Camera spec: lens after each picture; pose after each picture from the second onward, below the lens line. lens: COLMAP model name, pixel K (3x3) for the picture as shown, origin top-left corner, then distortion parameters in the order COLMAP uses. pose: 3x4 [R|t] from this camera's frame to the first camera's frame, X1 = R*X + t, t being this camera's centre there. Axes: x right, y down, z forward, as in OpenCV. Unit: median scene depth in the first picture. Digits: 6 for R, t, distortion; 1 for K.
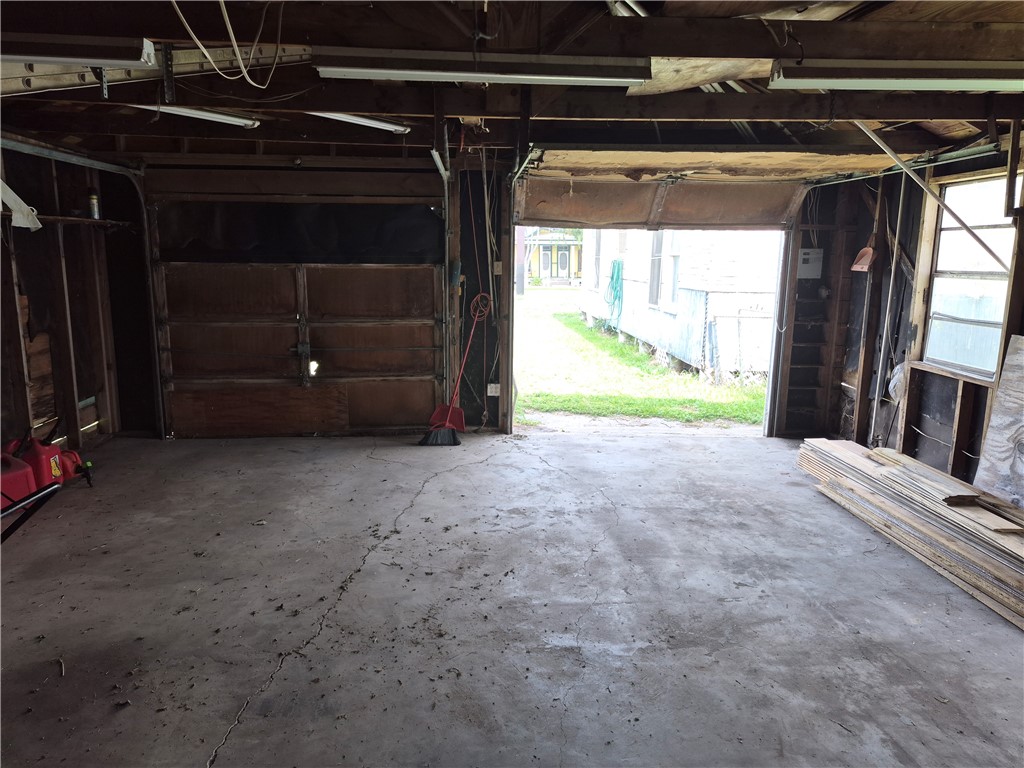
lens RADIAL K [[719.8, 0, 511.1], [0, 719.8, 384.4], [0, 0, 1]] dist [0.034501, -0.024823]
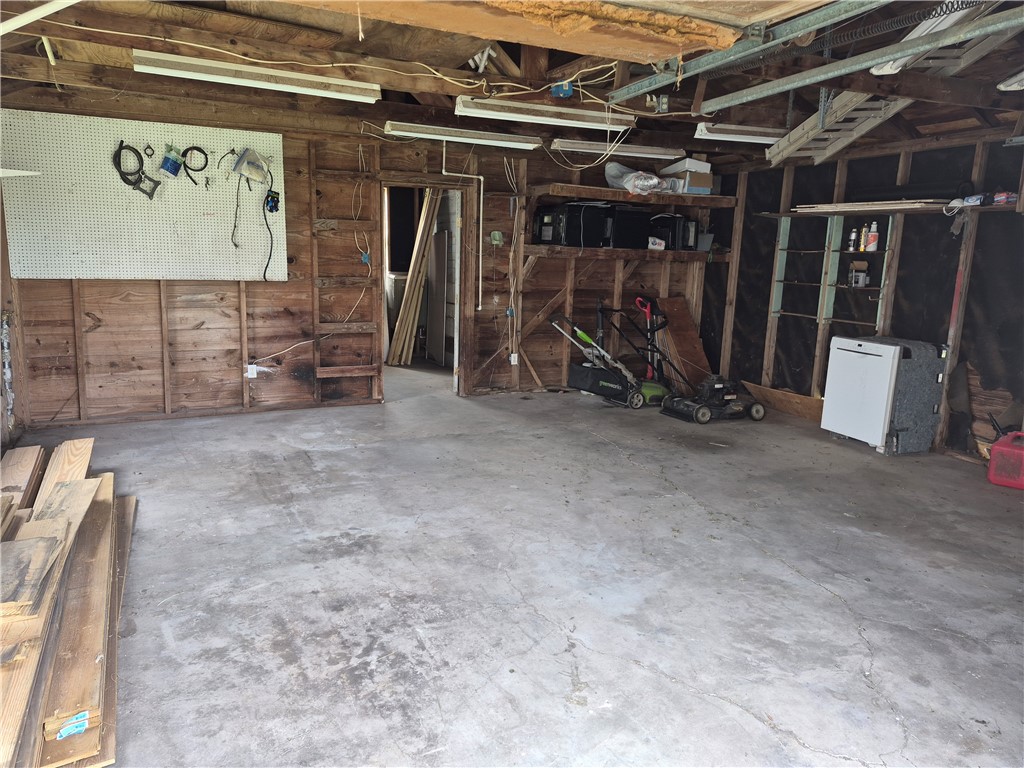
lens RADIAL K [[719.8, 0, 512.3], [0, 719.8, 383.3], [0, 0, 1]] dist [0.034501, -0.024823]
pose [[-0.928288, 0.033741, -0.370328, 0.484496], [-0.104979, 0.931589, 0.348026, -0.297116], [0.356736, 0.361945, -0.861241, 1.842090]]
